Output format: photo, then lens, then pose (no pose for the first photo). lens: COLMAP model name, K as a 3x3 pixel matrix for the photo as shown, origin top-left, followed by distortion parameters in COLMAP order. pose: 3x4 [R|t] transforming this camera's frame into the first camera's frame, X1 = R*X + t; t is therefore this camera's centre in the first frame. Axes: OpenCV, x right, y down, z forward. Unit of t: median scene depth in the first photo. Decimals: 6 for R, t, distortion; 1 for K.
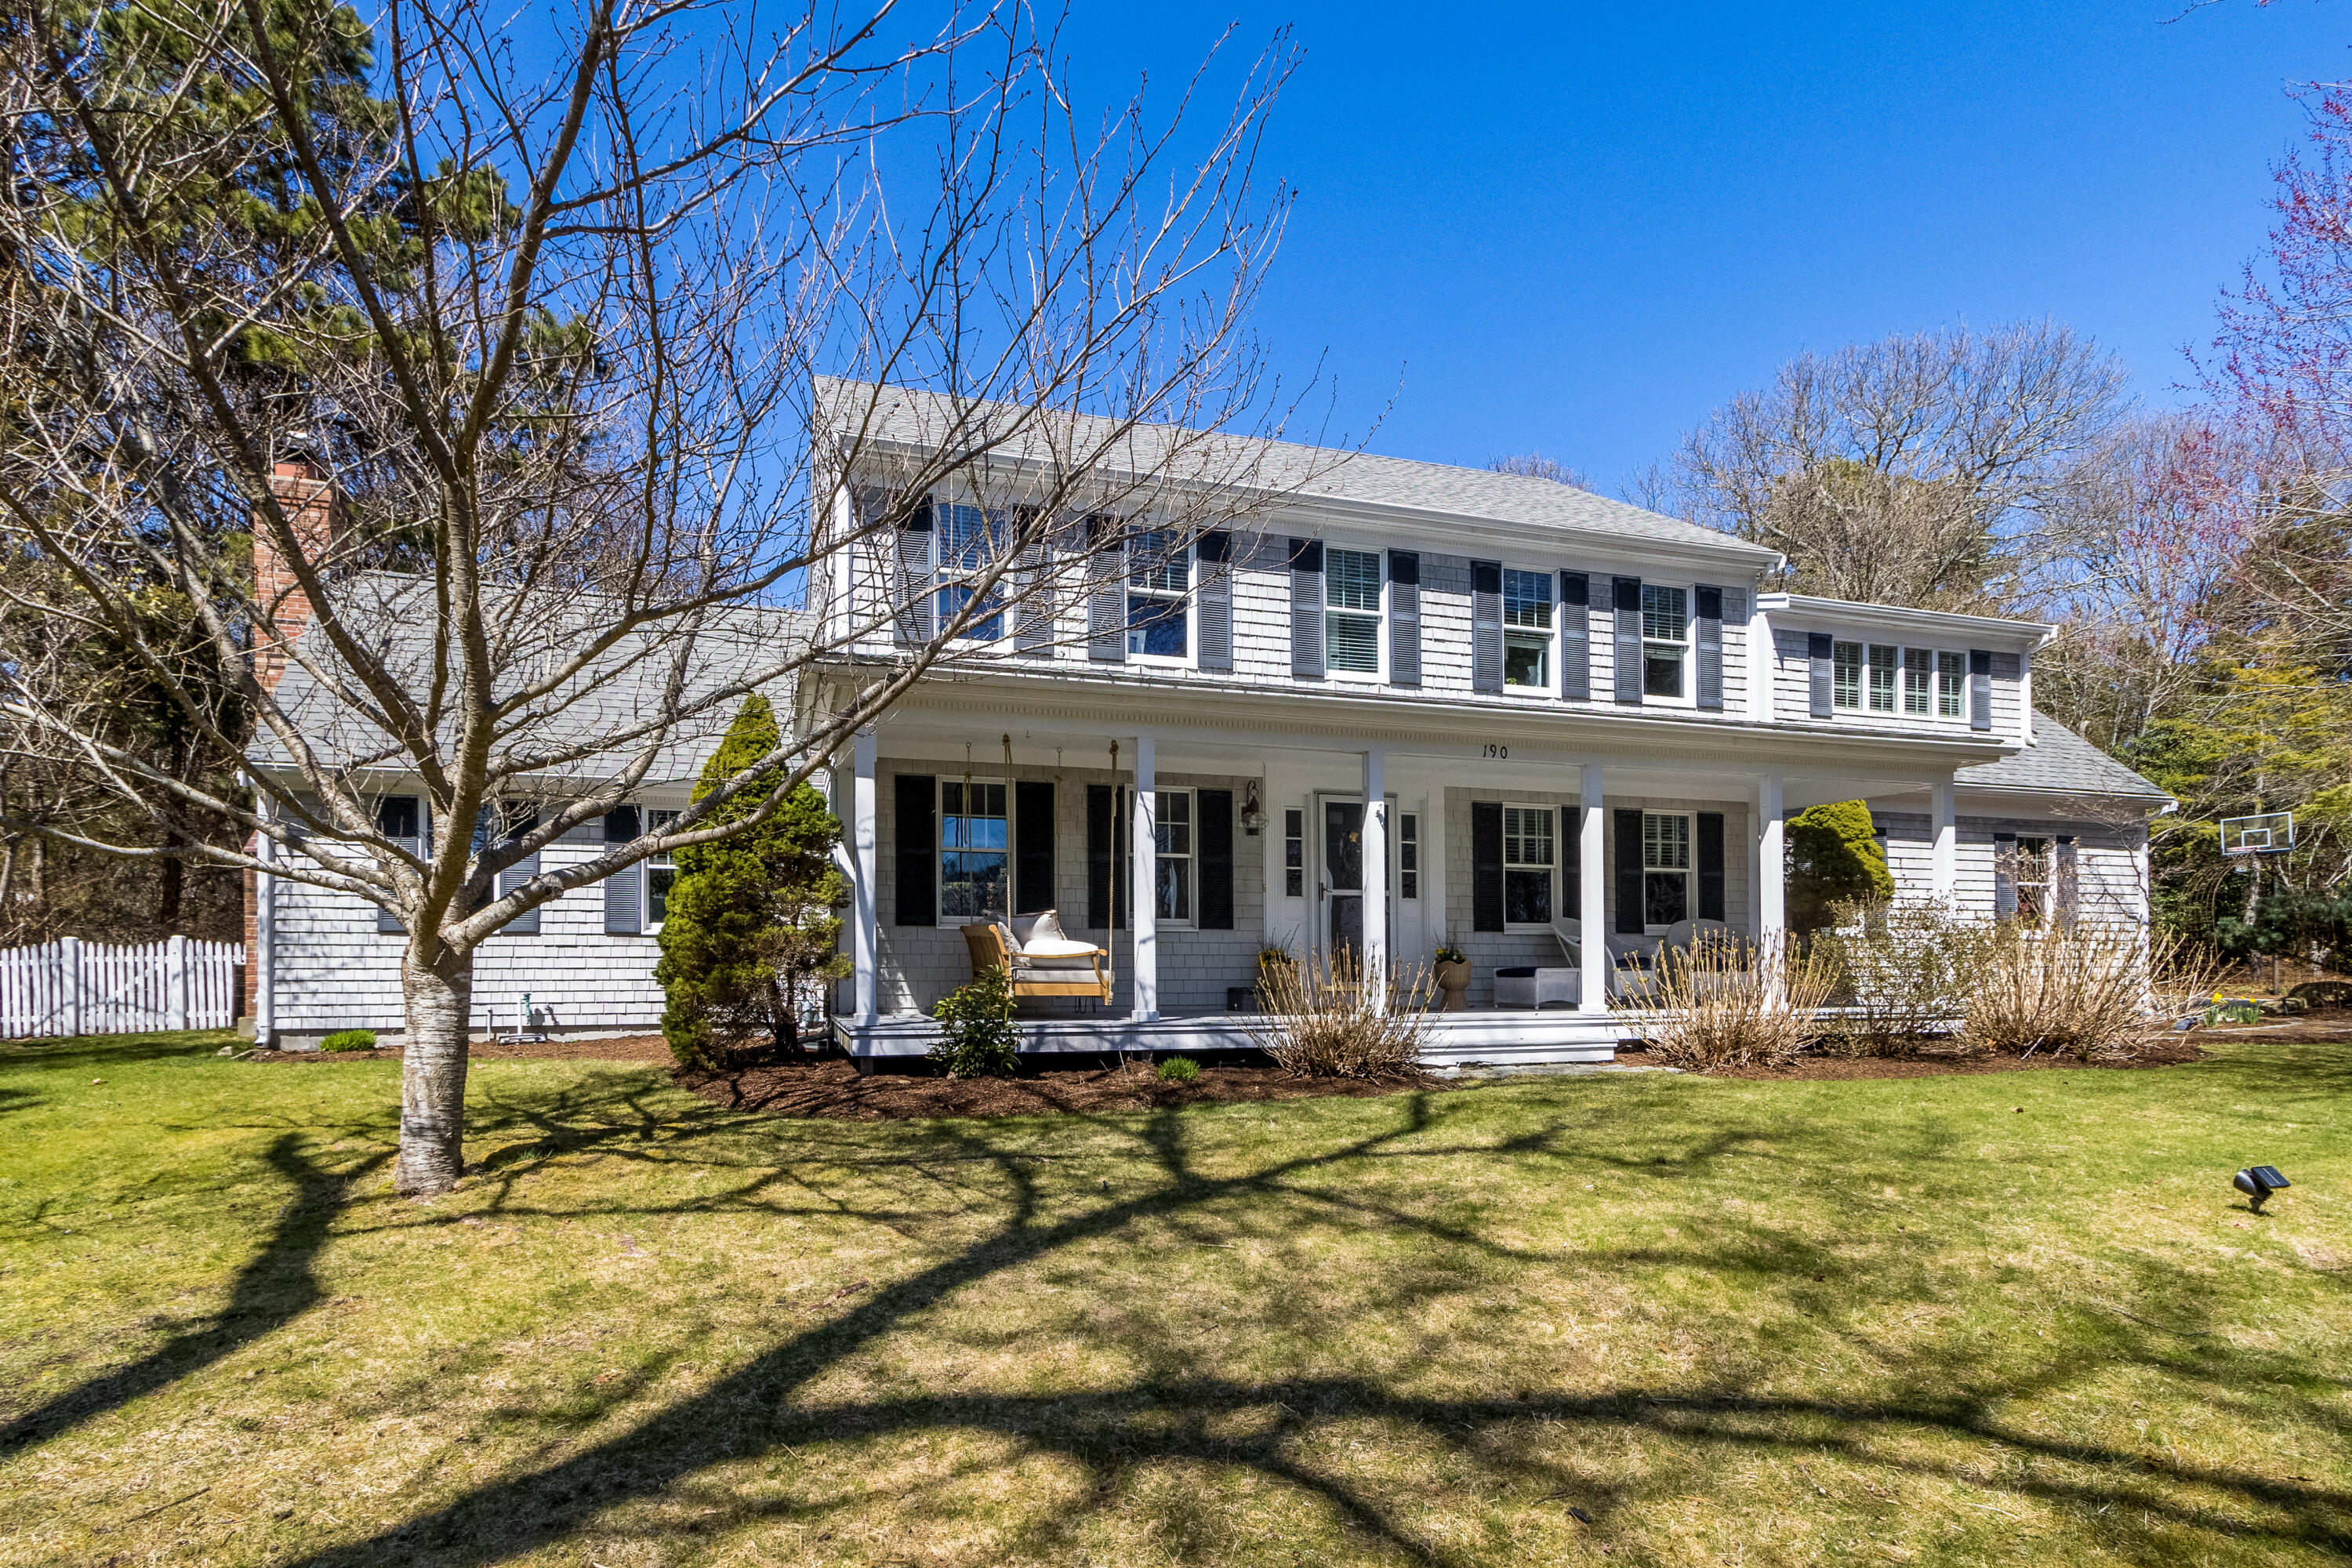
lens RADIAL K [[1114.7, 0, 1167.3], [0, 1114.7, 731.8], [0, 0, 1]] dist [-0.001368, -0.000021]
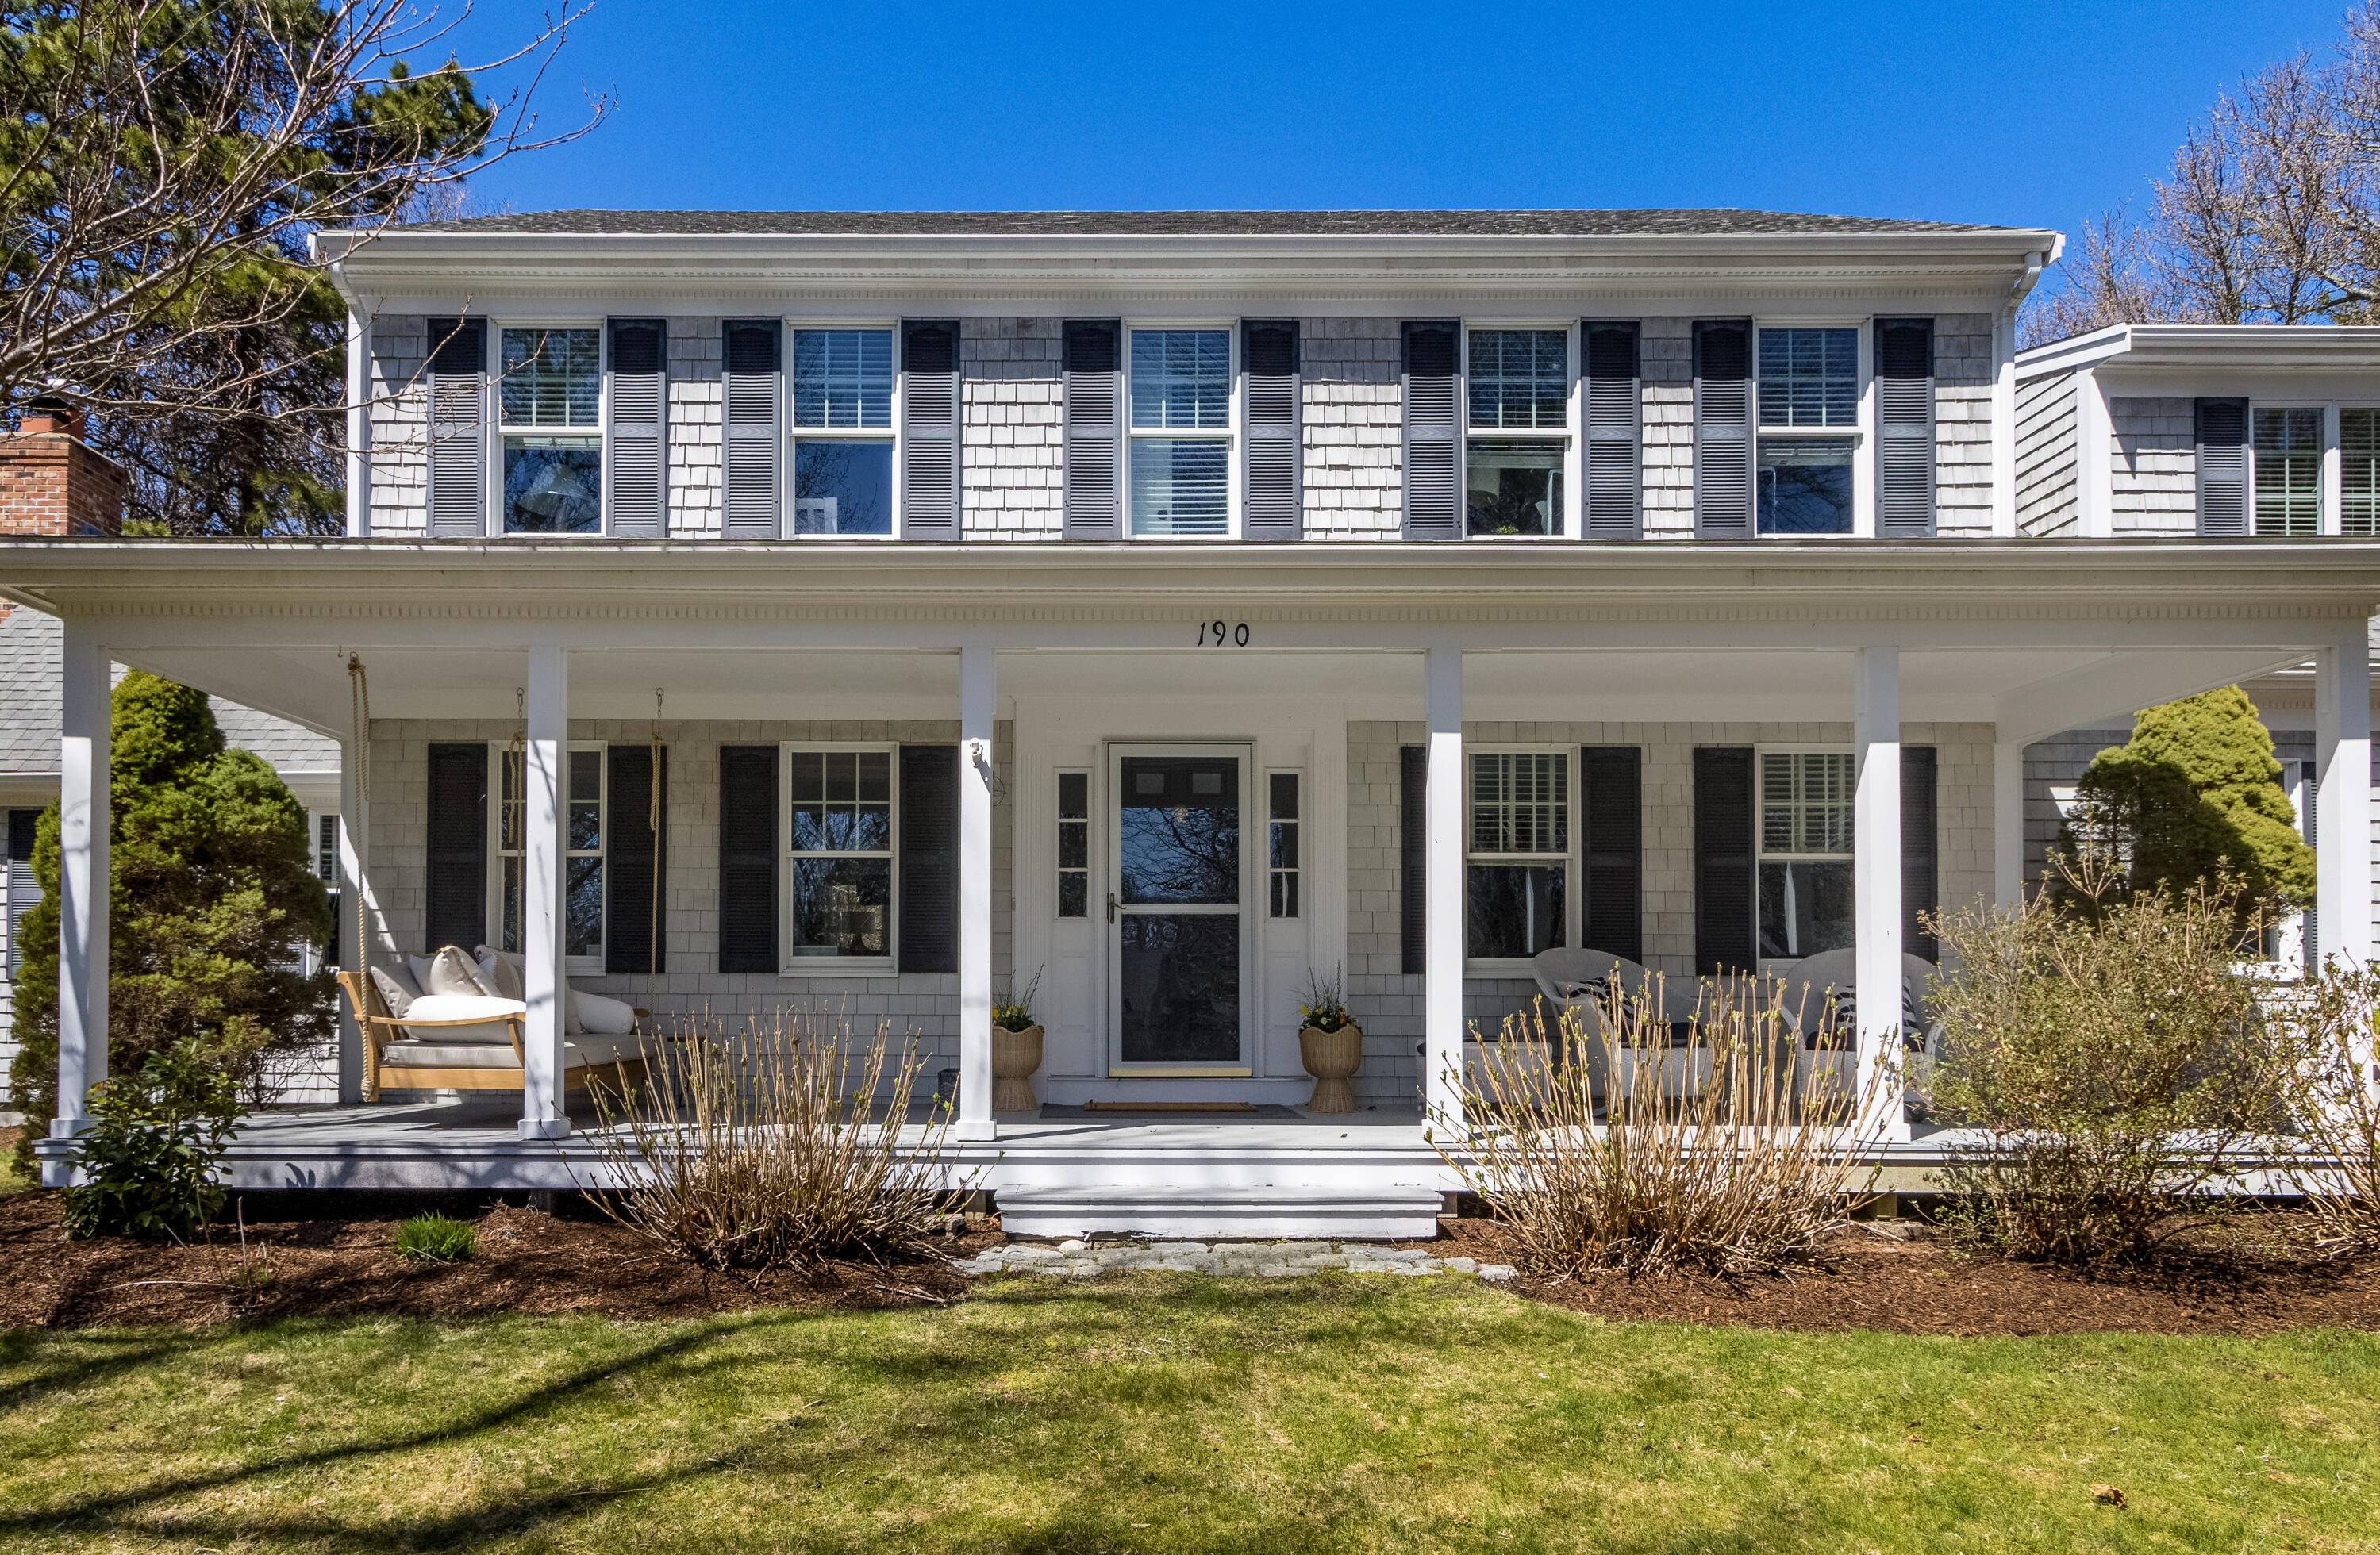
lens RADIAL K [[1341.5, 0, 1190.0], [0, 1341.5, 777.5], [0, 0, 1]] dist [0.004852, -0.000355]
pose [[0.958157, -0.044759, -0.282722, 0.359902], [0.056455, 0.997848, 0.033354, 0.049745], [0.280620, -0.047920, 0.958622, 0.311826]]
